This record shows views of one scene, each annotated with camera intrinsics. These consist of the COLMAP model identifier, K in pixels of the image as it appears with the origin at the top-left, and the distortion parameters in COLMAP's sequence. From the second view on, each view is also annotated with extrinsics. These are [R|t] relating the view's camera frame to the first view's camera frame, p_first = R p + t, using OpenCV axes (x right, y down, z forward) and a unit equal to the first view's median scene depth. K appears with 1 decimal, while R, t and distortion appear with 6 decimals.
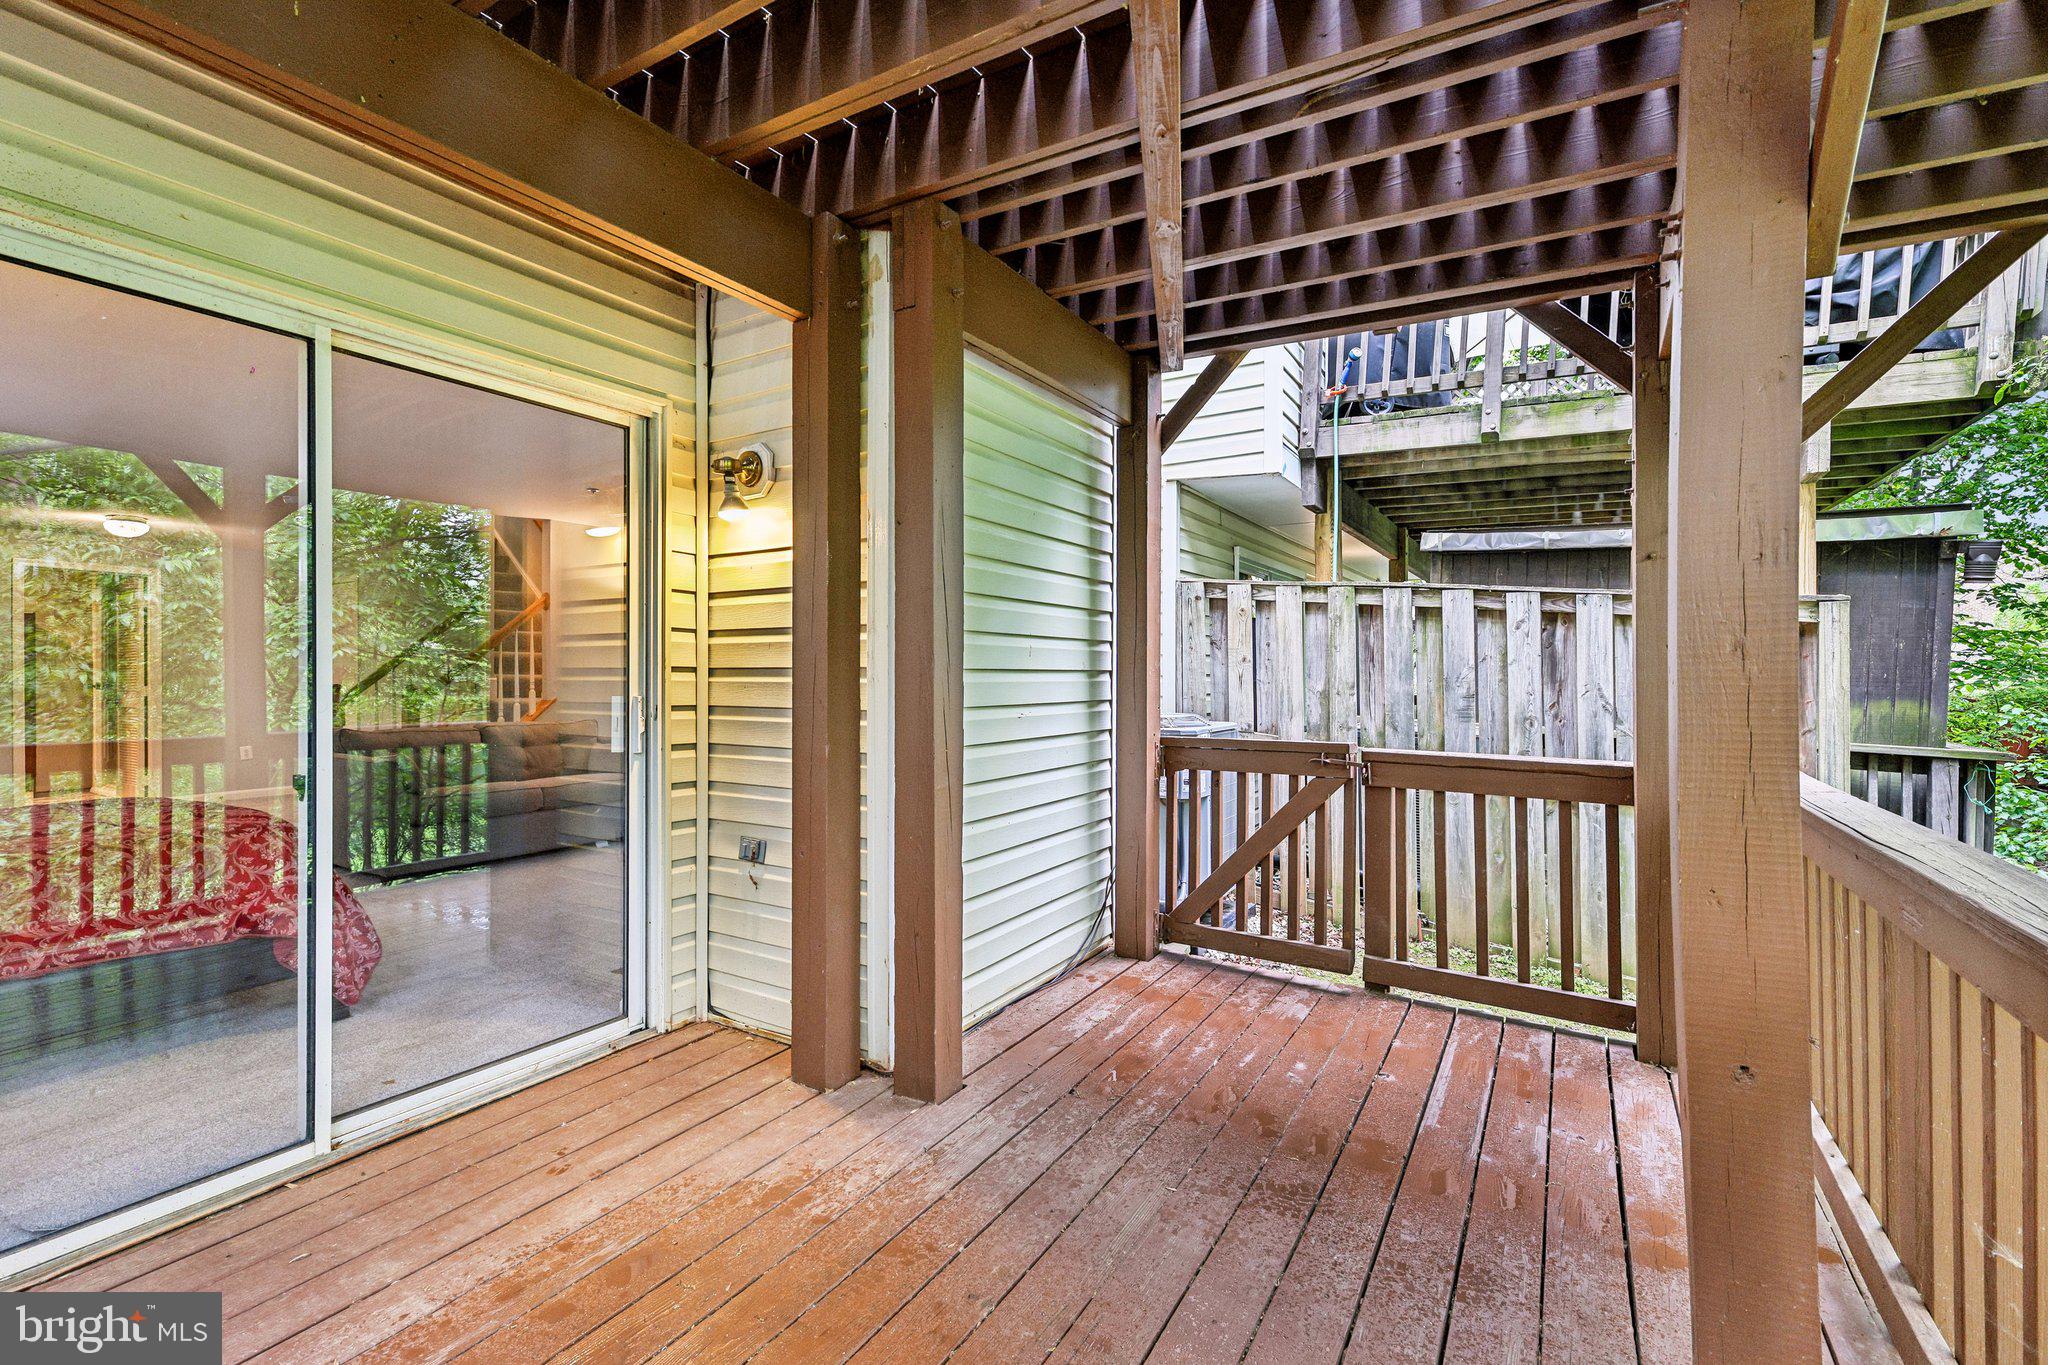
lens RADIAL K [[890.0, 0, 1028.0], [0, 890.0, 679.2], [0, 0, 1]] dist [-0.002181, -0.000172]
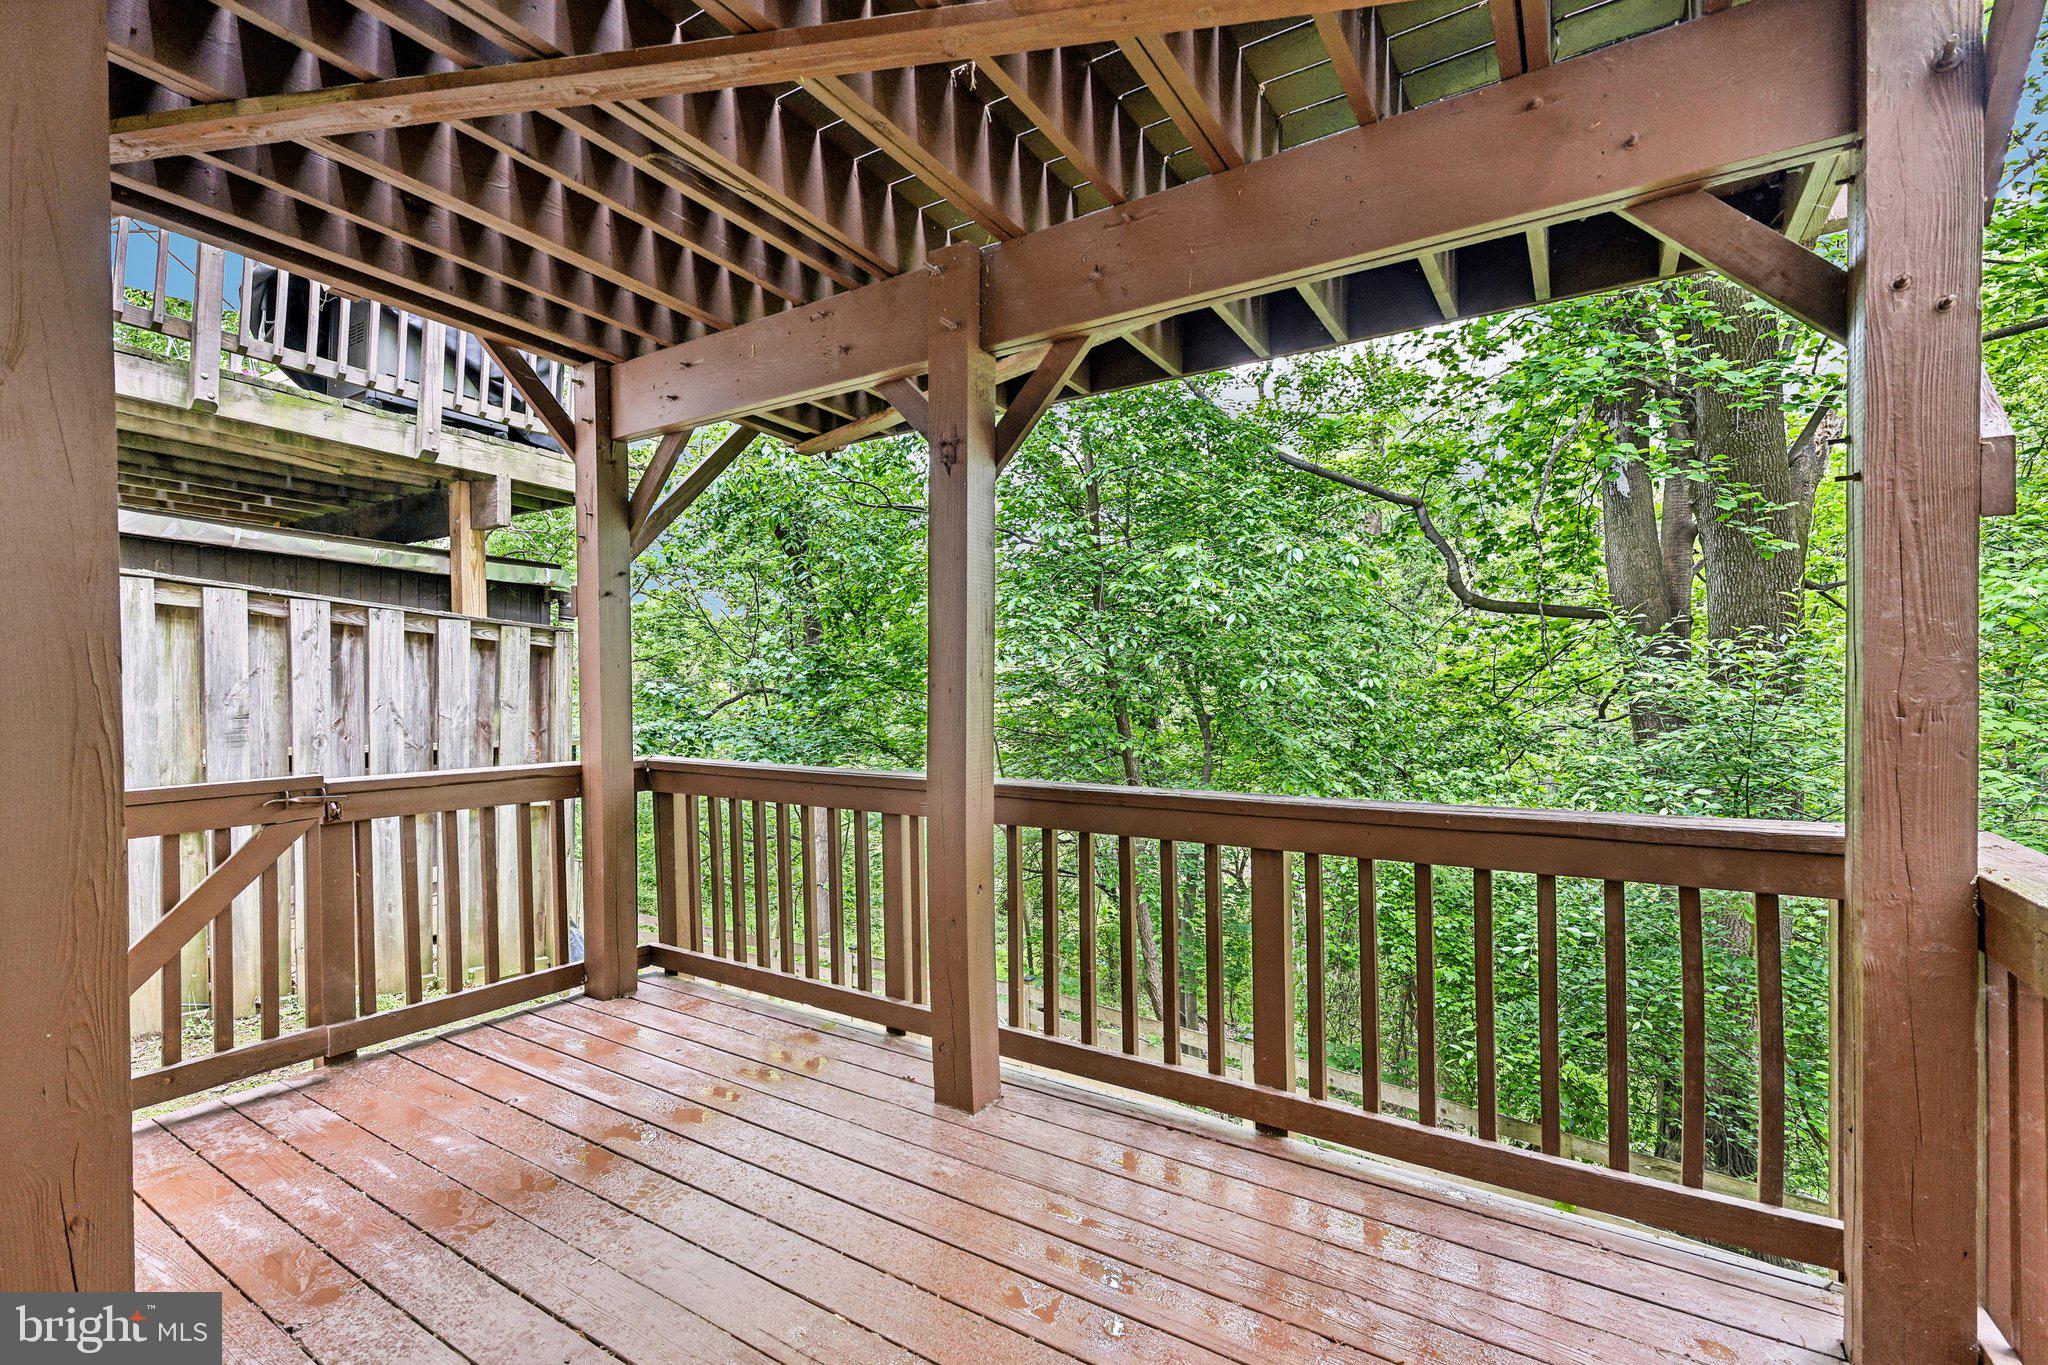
lens RADIAL K [[890.0, 0, 1028.0], [0, 890.0, 679.2], [0, 0, 1]] dist [-0.002181, -0.000172]
pose [[0.011128, -0.000289, 0.999938, -0.445160], [0.014657, 0.999893, 0.000126, -0.007083], [-0.999831, 0.014654, 0.011131, 0.323986]]
